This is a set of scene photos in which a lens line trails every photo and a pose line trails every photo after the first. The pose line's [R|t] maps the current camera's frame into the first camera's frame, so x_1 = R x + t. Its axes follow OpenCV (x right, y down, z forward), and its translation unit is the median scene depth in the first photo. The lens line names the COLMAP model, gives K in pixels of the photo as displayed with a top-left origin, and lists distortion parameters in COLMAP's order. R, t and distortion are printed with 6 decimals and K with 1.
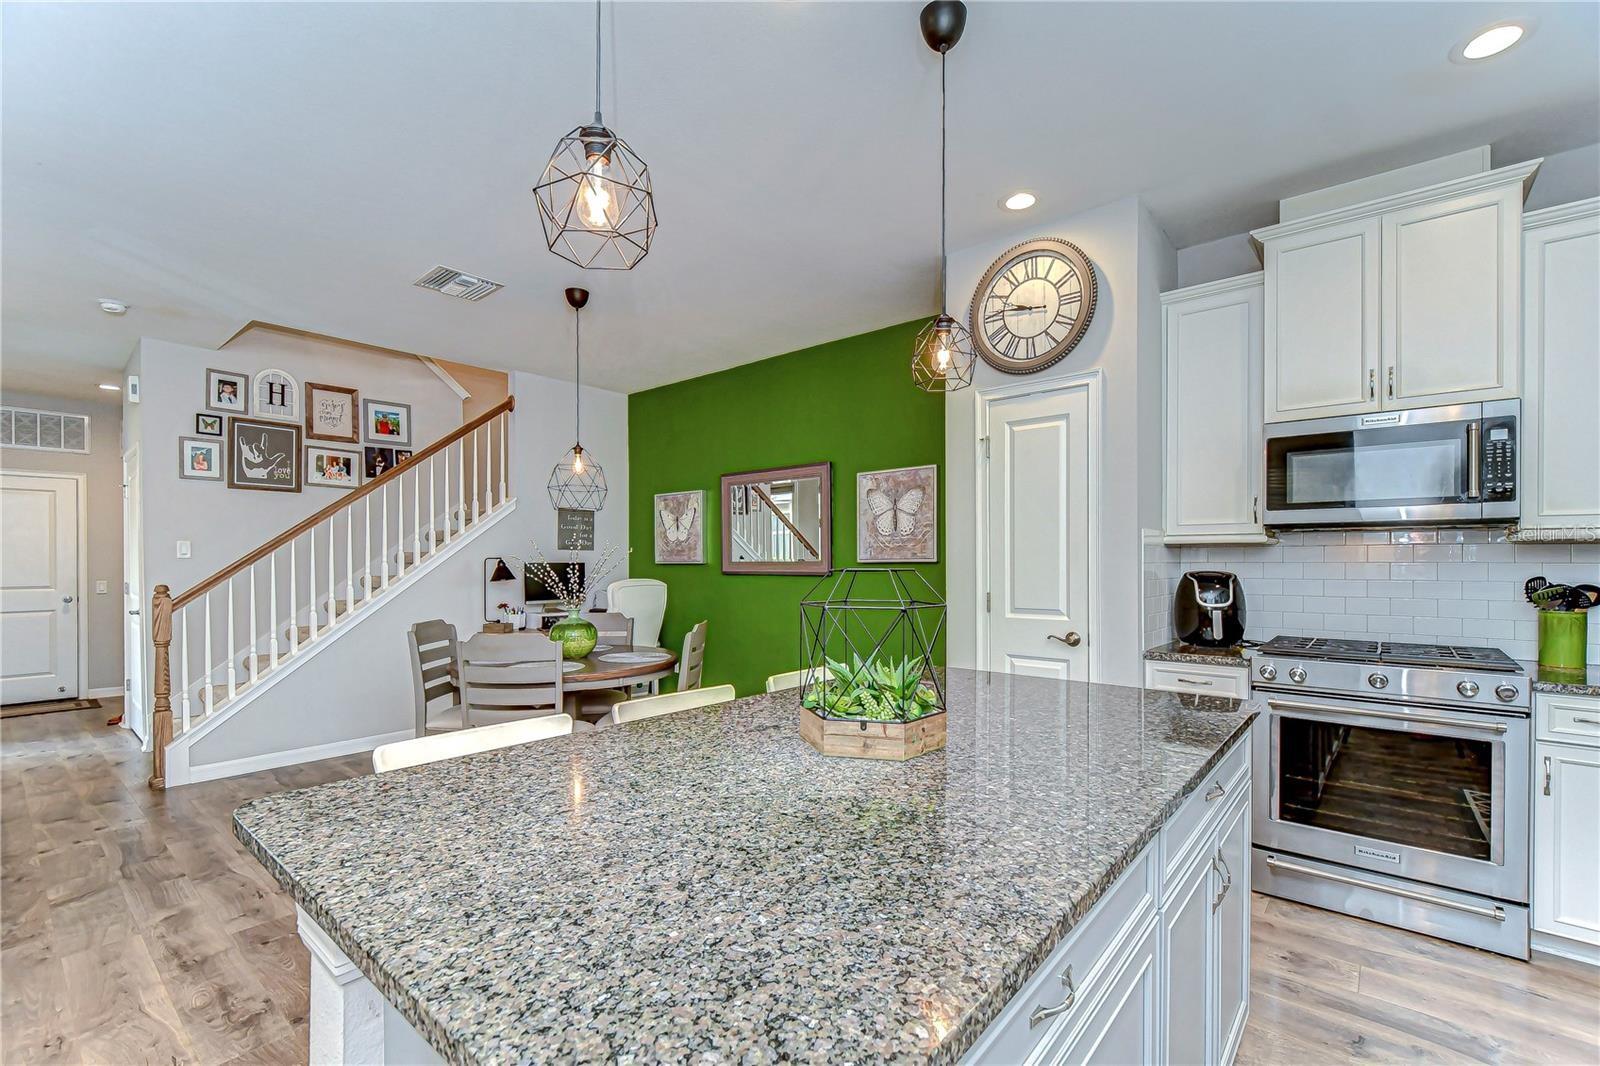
lens RADIAL K [[695.2, 0, 800.5], [0, 695.2, 564.6], [0, 0, 1]] dist [0.017499, -0.011123]
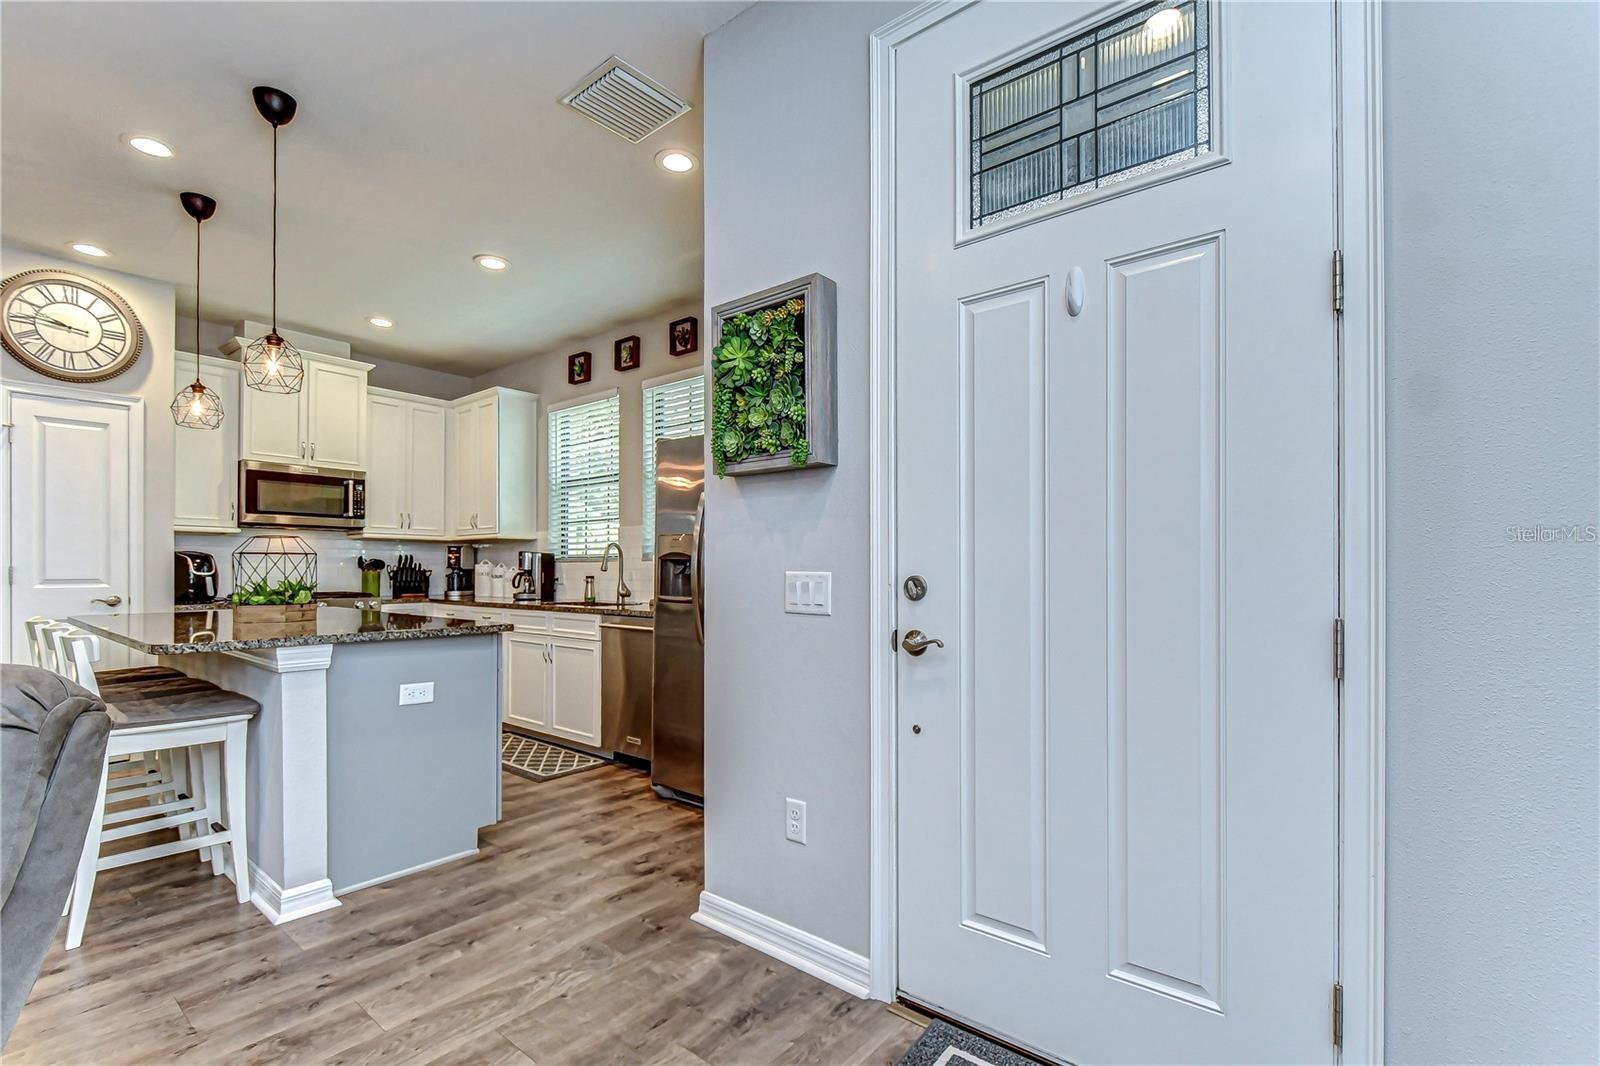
lens RADIAL K [[715.6, 0, 806.0], [0, 715.6, 570.0], [0, 0, 1]] dist [-0.000842, -0.004106]
pose [[-0.025098, -0.001584, 0.999684, -1.110311], [-0.000666, 0.999999, 0.001567, 0.054784], [-0.999685, -0.000626, -0.025099, -0.279469]]
